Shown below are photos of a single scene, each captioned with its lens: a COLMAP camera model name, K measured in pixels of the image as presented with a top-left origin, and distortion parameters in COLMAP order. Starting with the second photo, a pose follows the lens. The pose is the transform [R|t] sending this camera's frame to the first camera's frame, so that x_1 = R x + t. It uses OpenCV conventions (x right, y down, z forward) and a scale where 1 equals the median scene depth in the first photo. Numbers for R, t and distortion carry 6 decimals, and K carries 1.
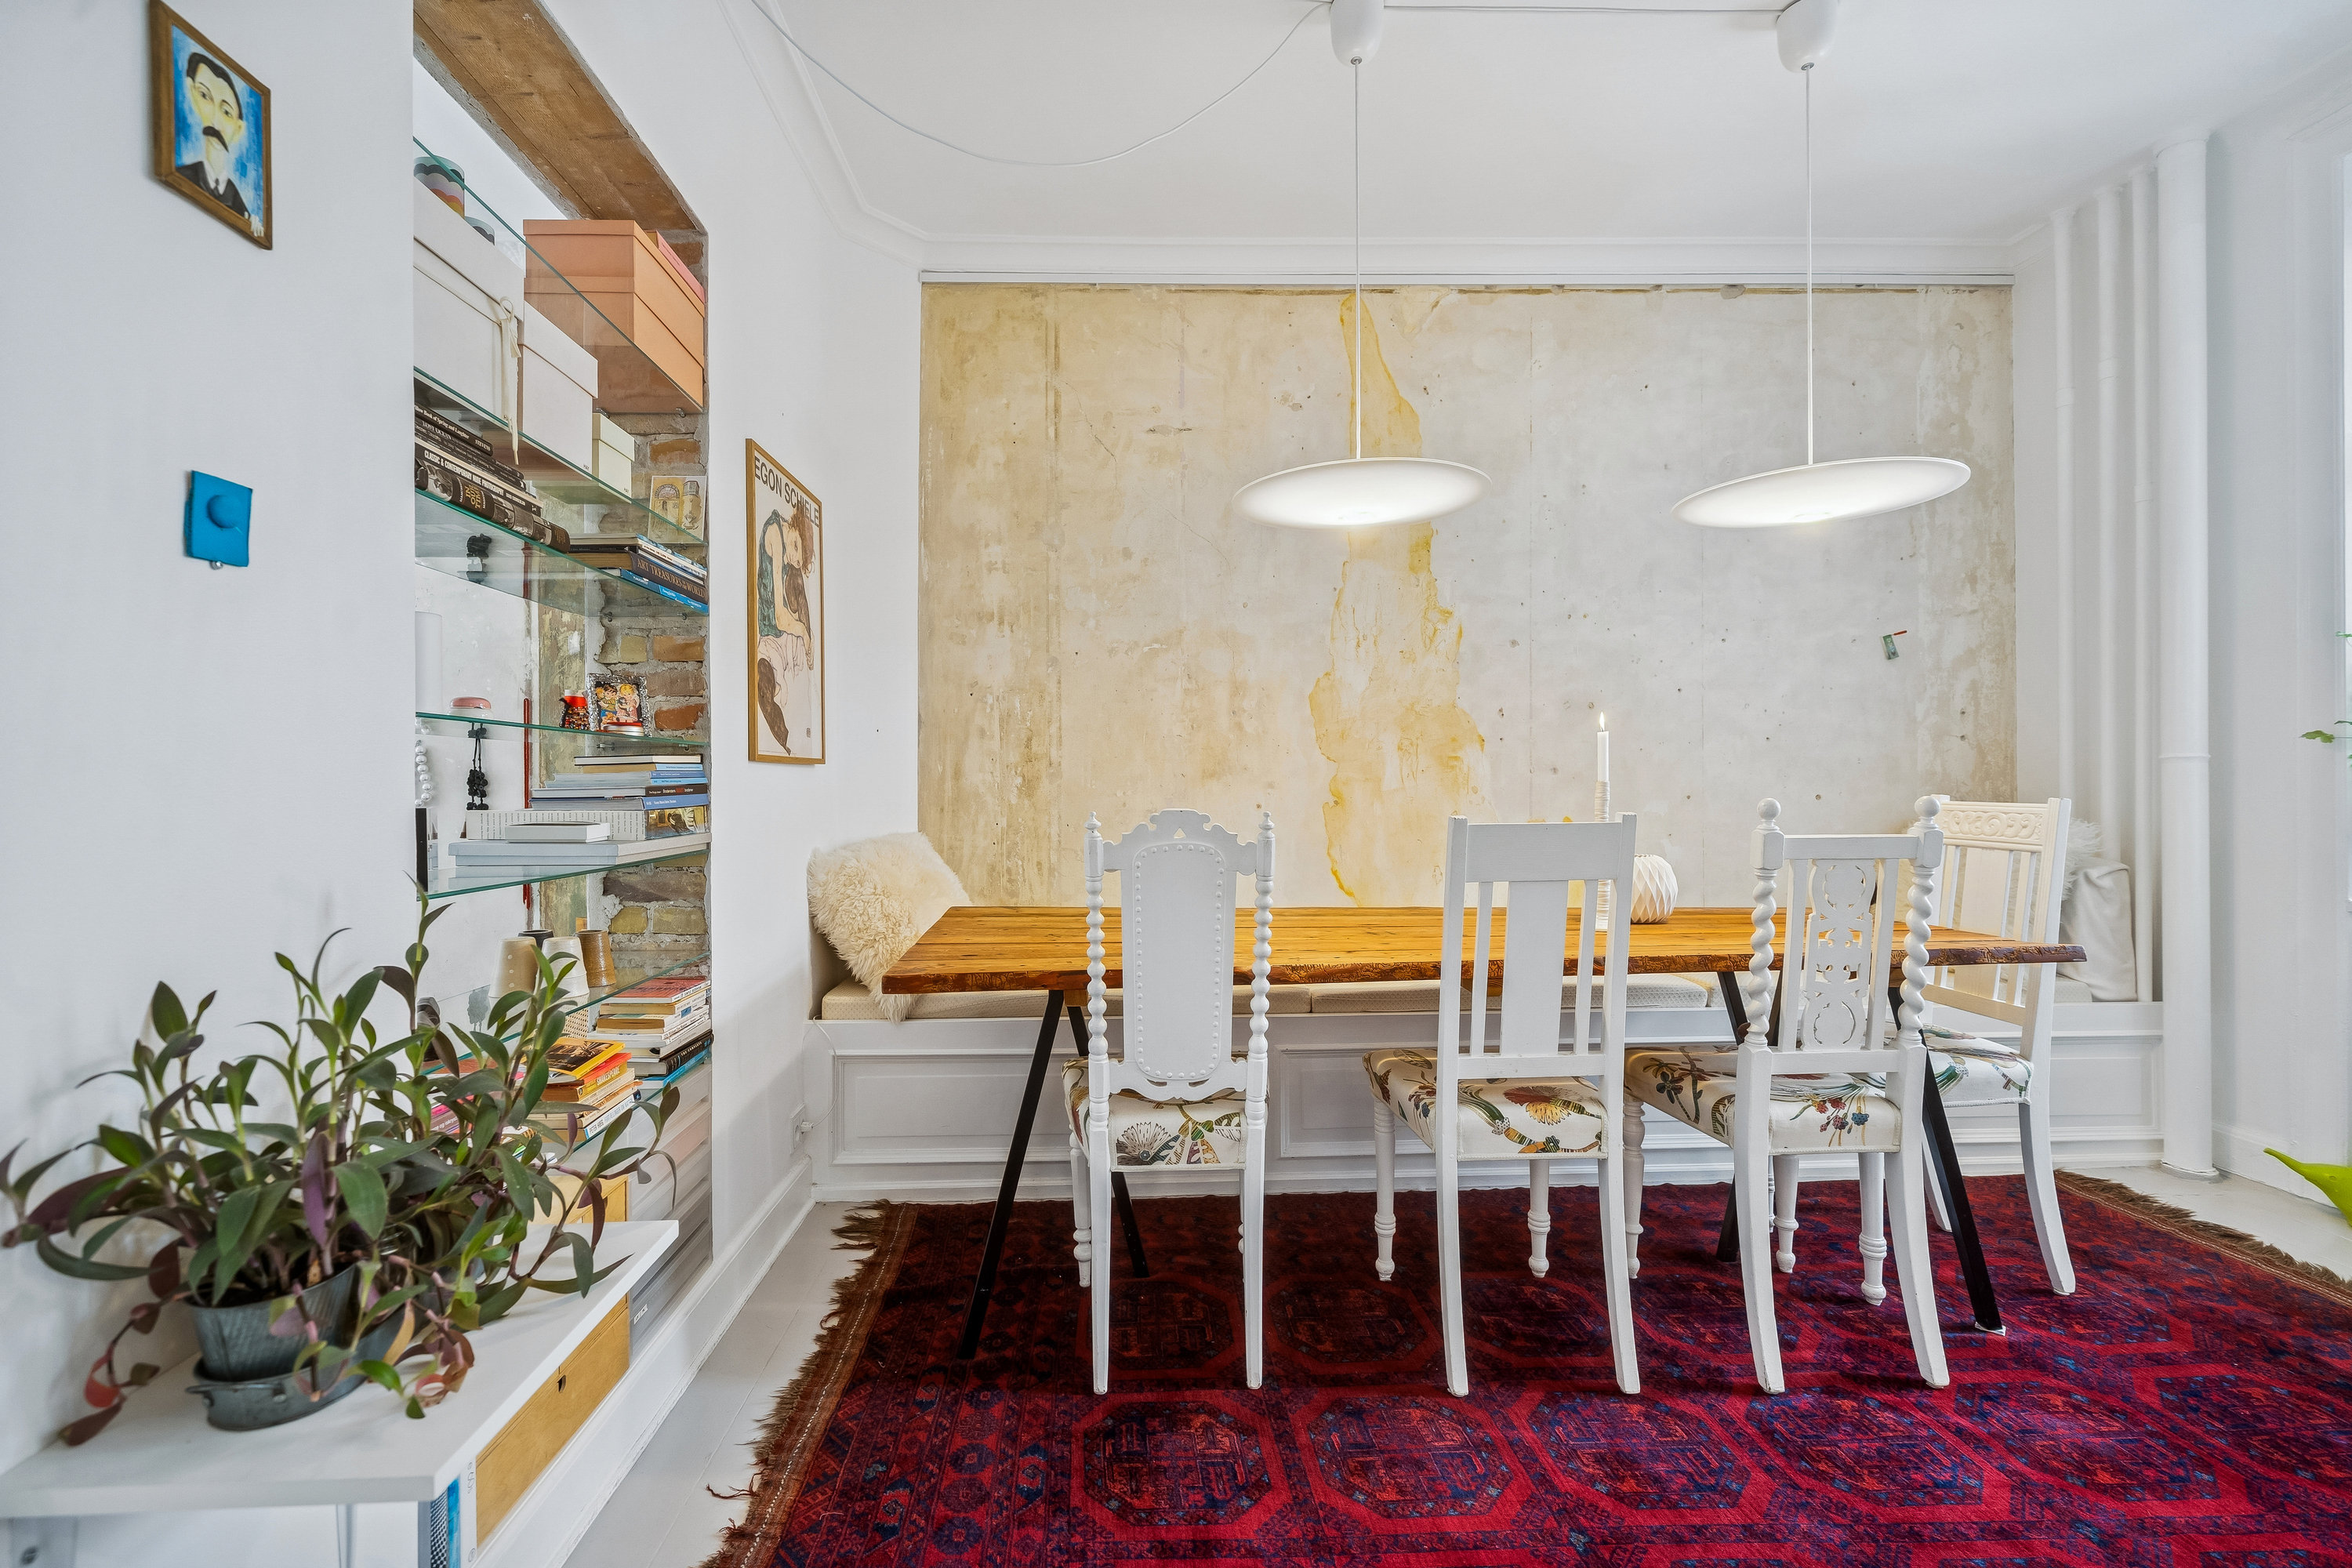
lens RADIAL K [[1021.0, 0, 1136.4], [0, 1021.0, 795.2], [0, 0, 1]] dist [-0.000660, 0.000172]
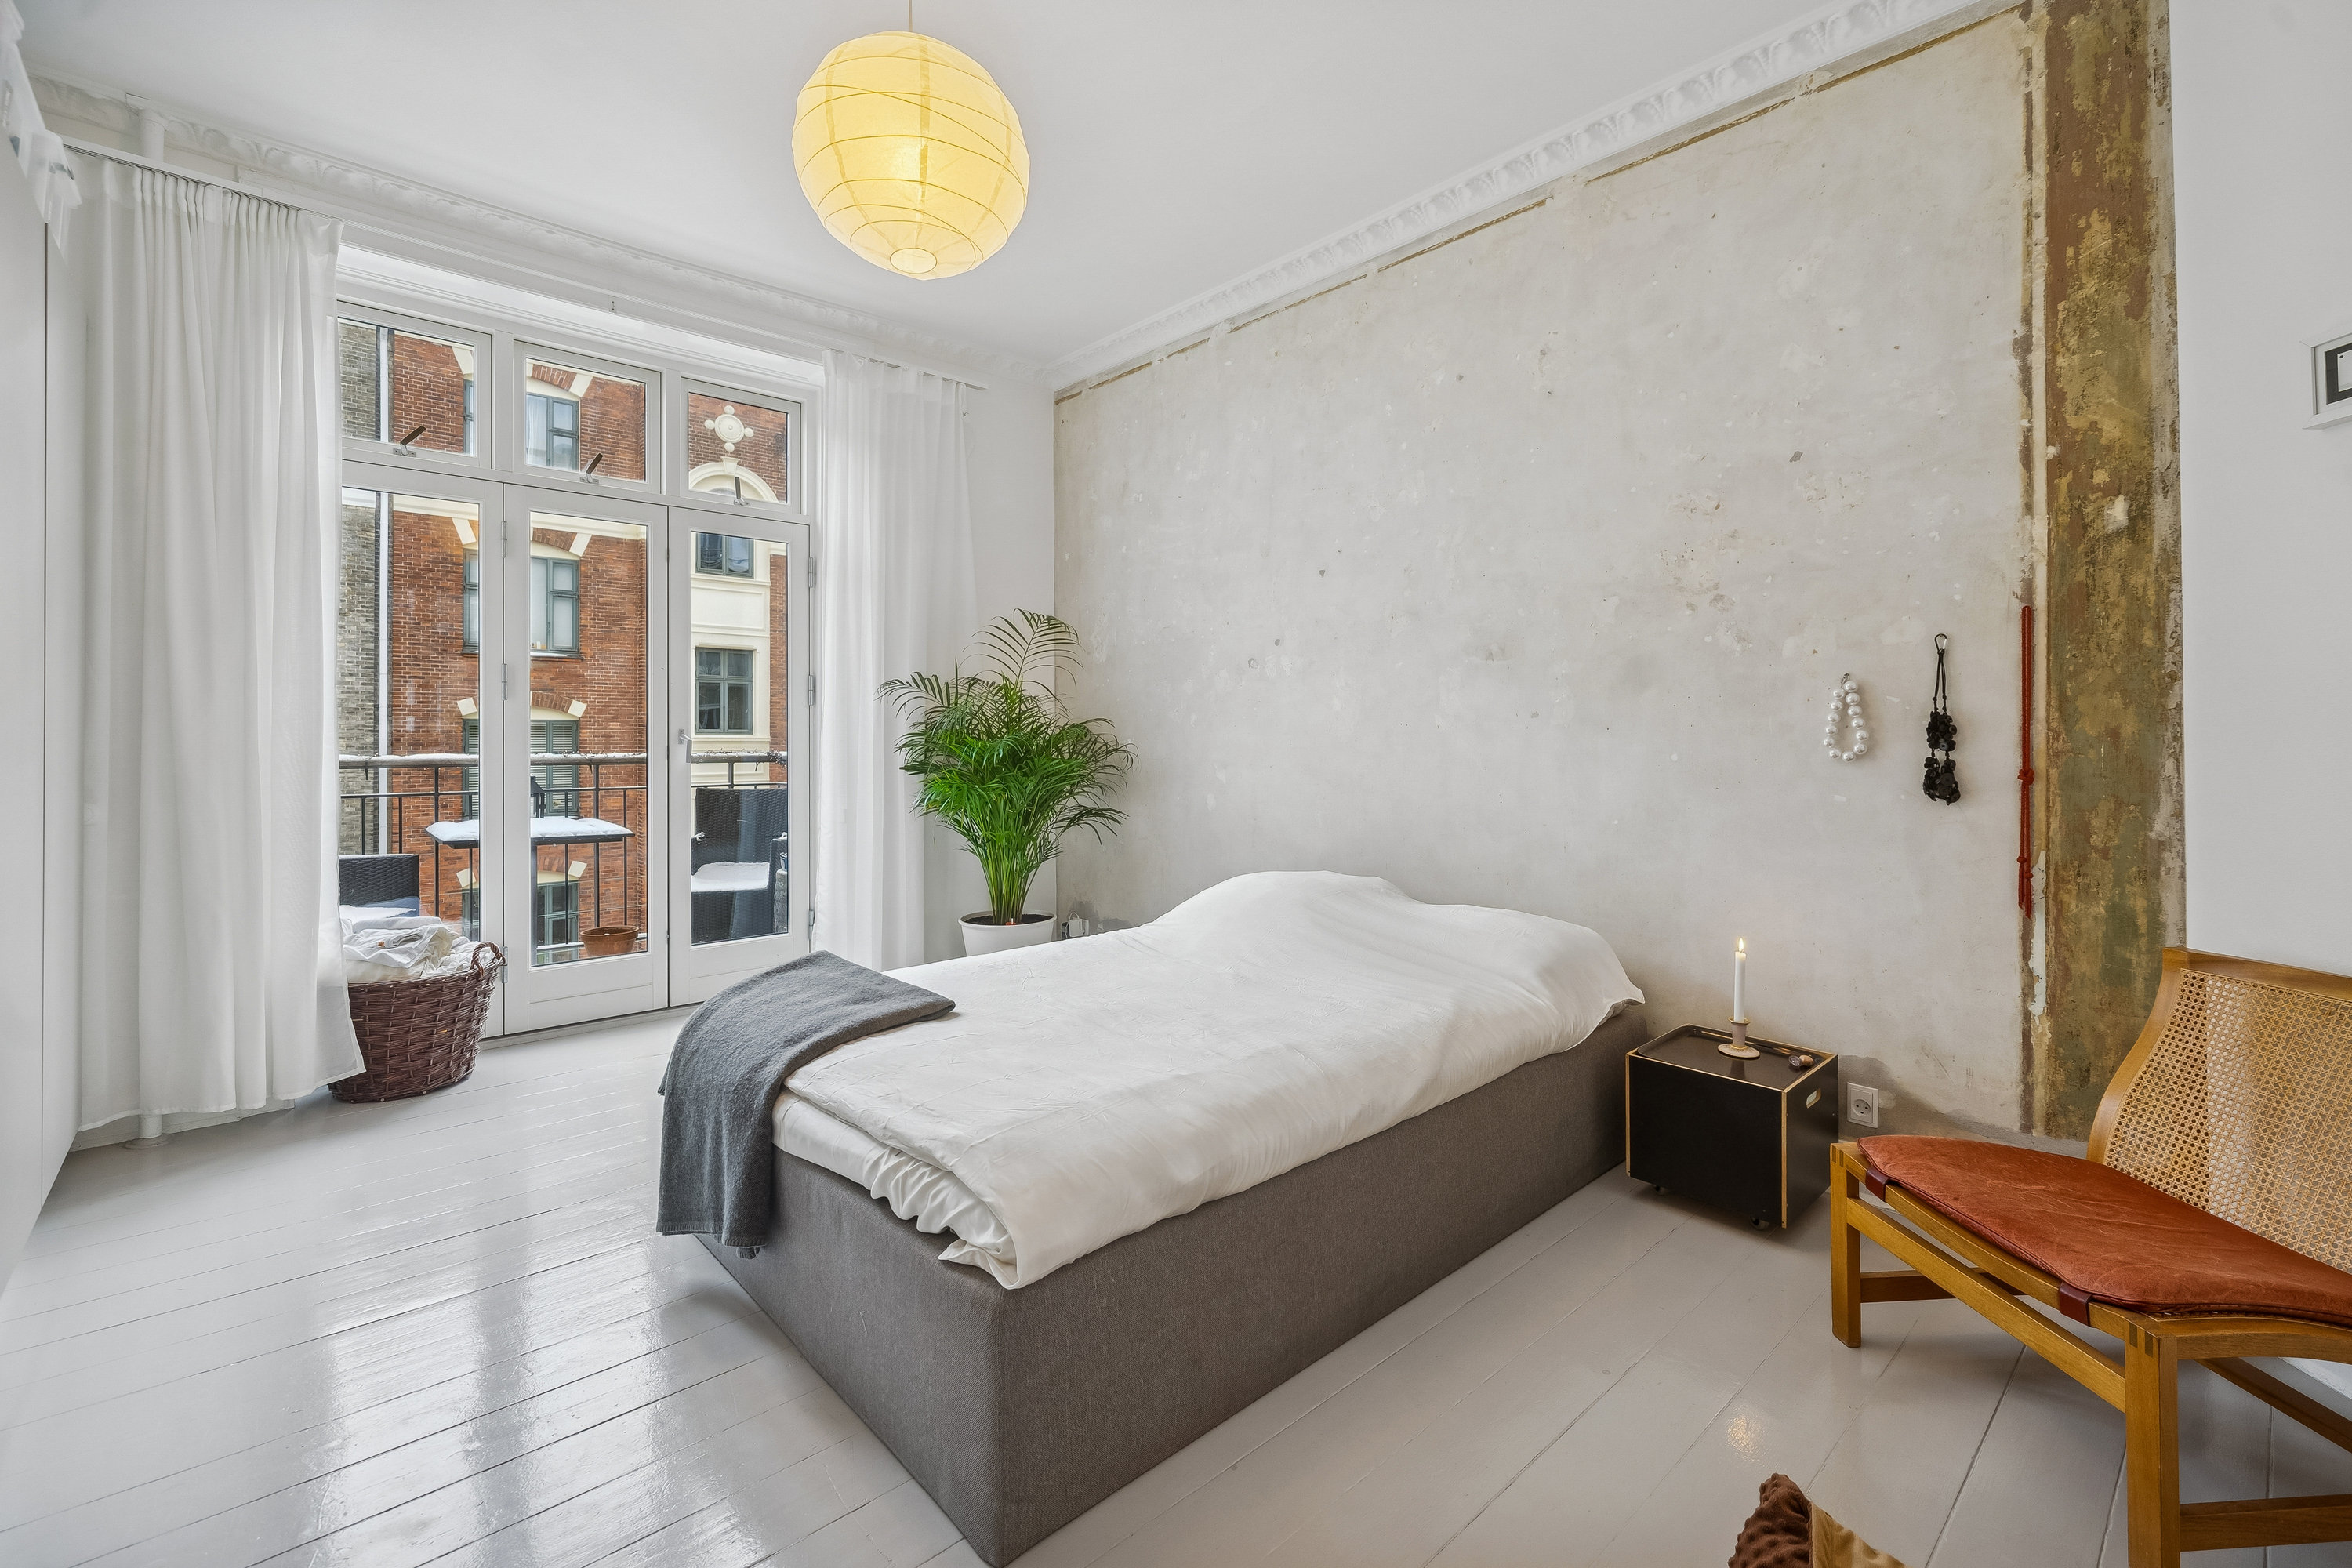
lens RADIAL K [[1006.2, 0, 1197.2], [0, 1006.2, 735.1], [0, 0, 1]] dist [-0.000219, -0.000070]
pose [[0.657220, 0.009146, -0.753643, -0.691131], [-0.014896, 0.999889, -0.000856, 0.000001], [0.753551, 0.011789, 0.657283, 0.219139]]
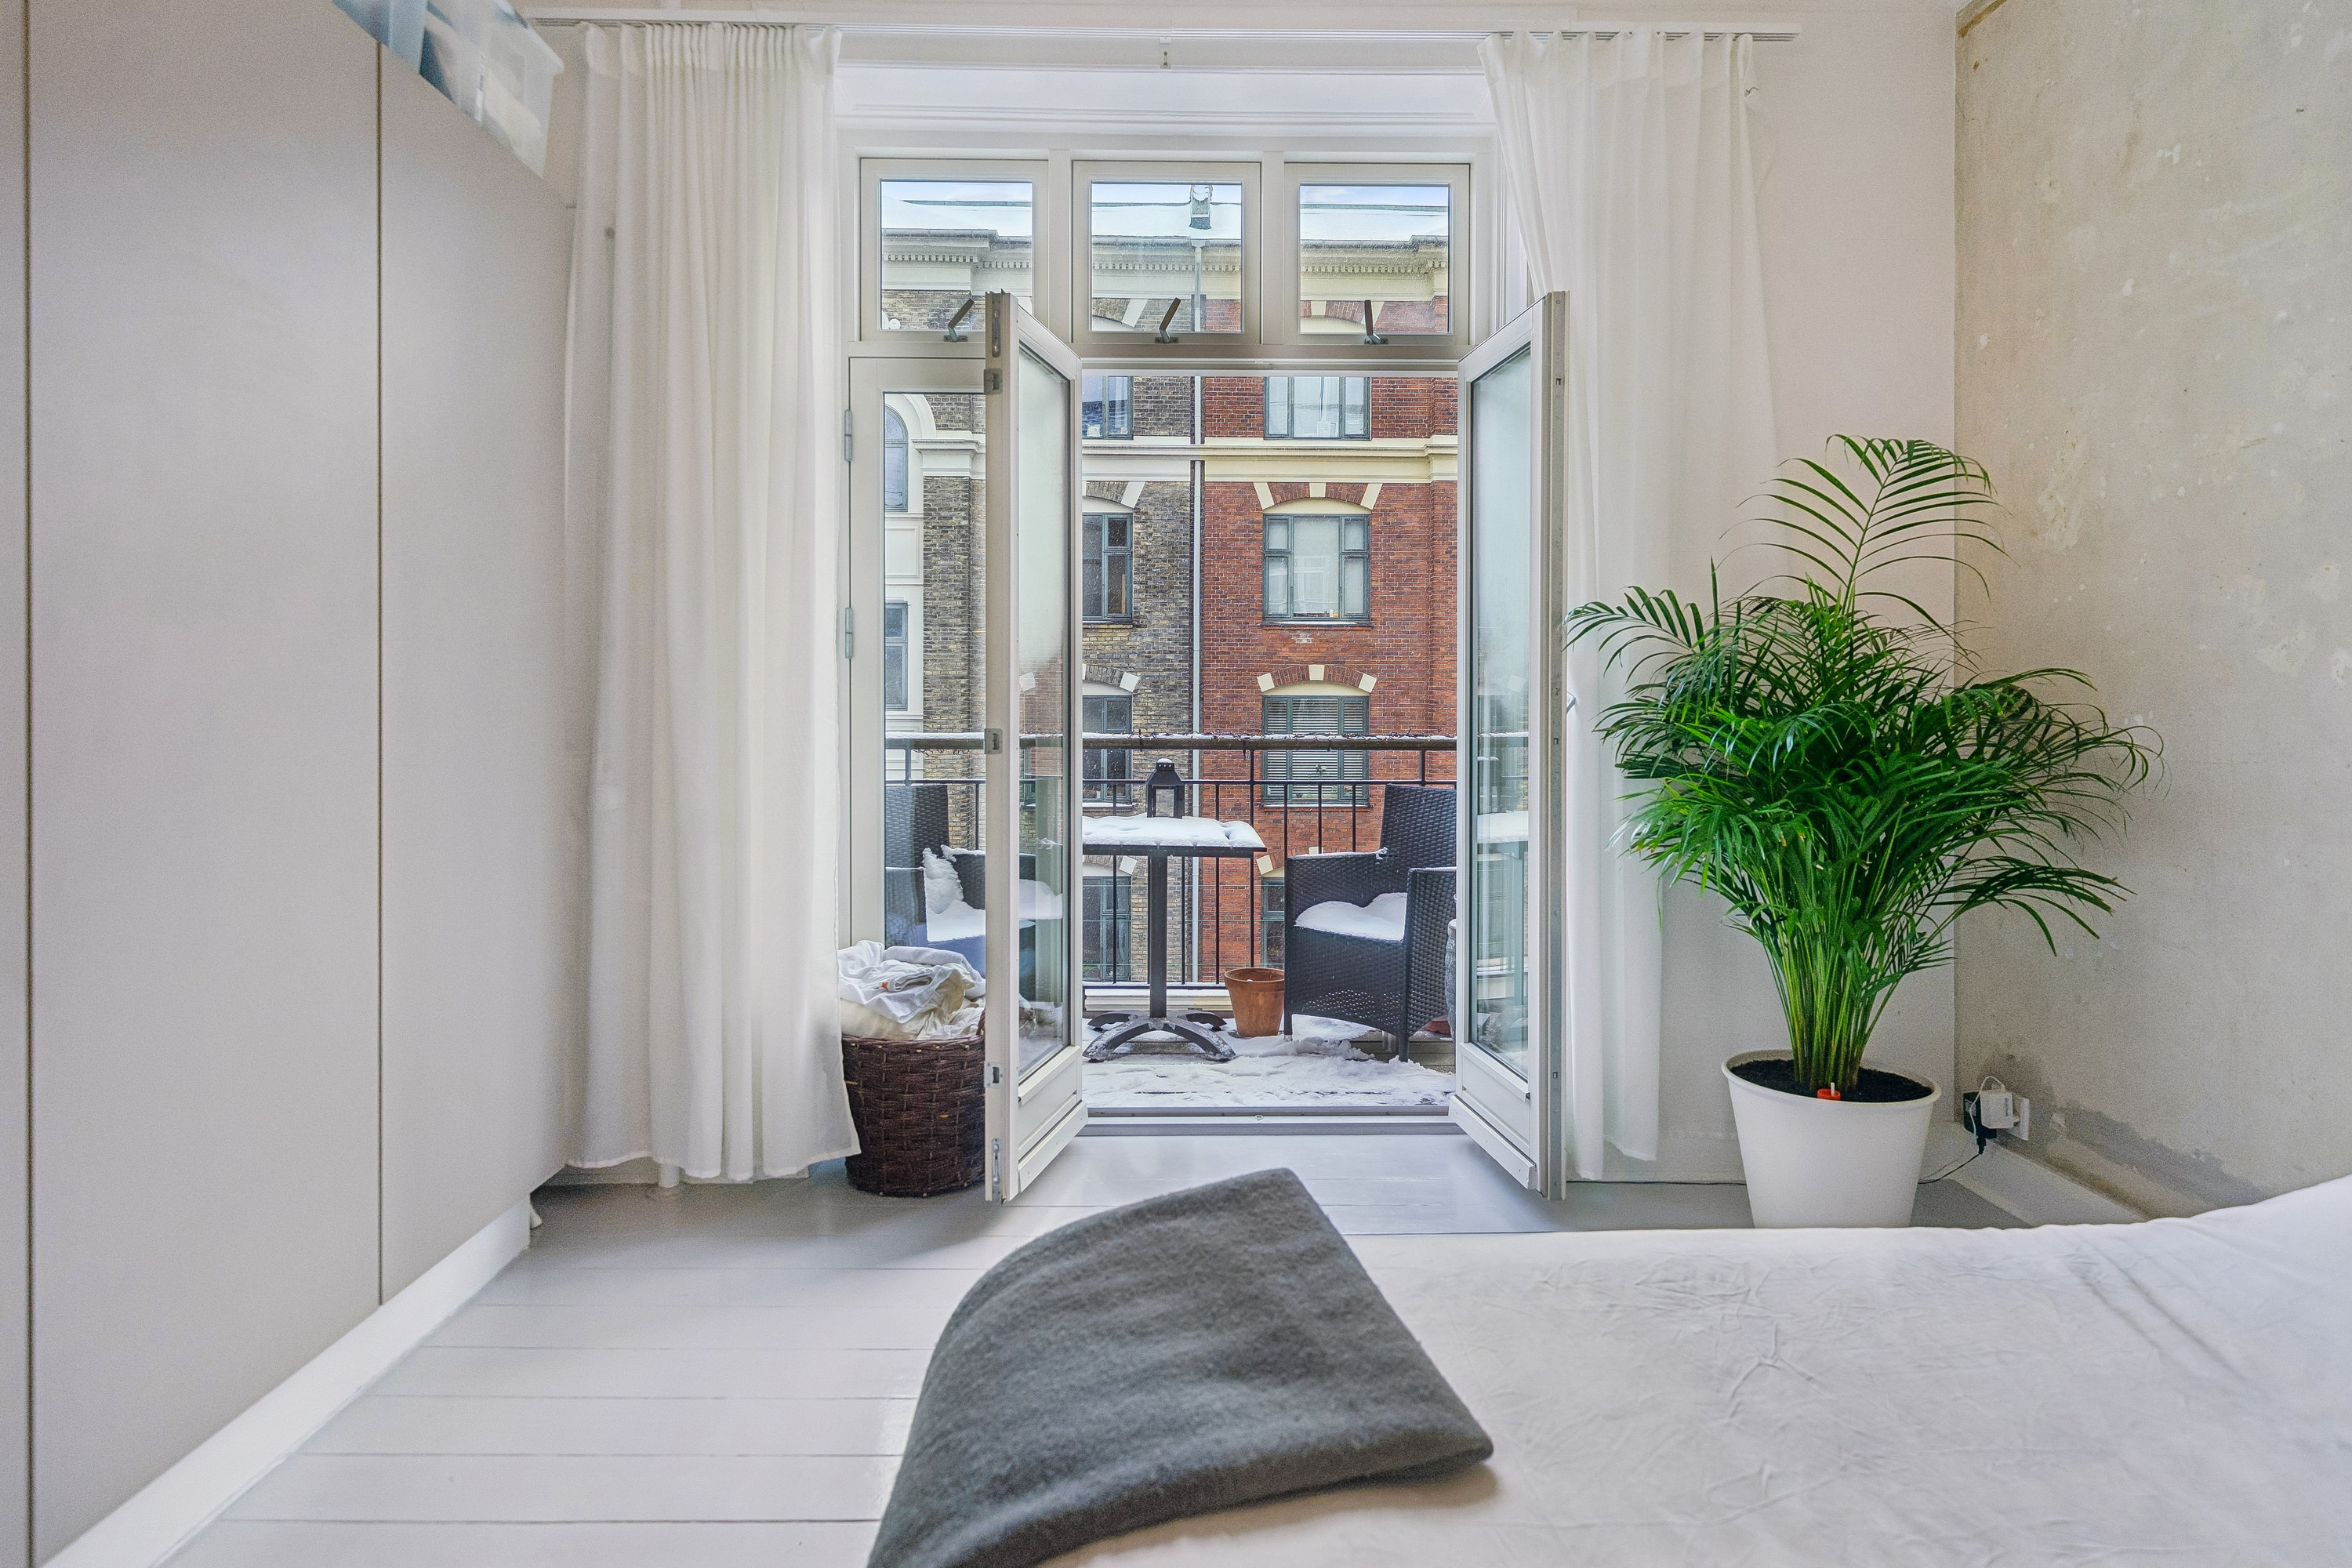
lens RADIAL K [[1256.2, 0, 1189.7], [0, 1256.2, 720.0], [0, 0, 1]] dist [-0.001243, 0.000644]
pose [[-0.008760, 0.014040, -0.999863, -1.203099], [-0.013153, 0.999813, 0.014155, 0.007347], [0.999875, 0.013275, -0.008574, 0.628524]]
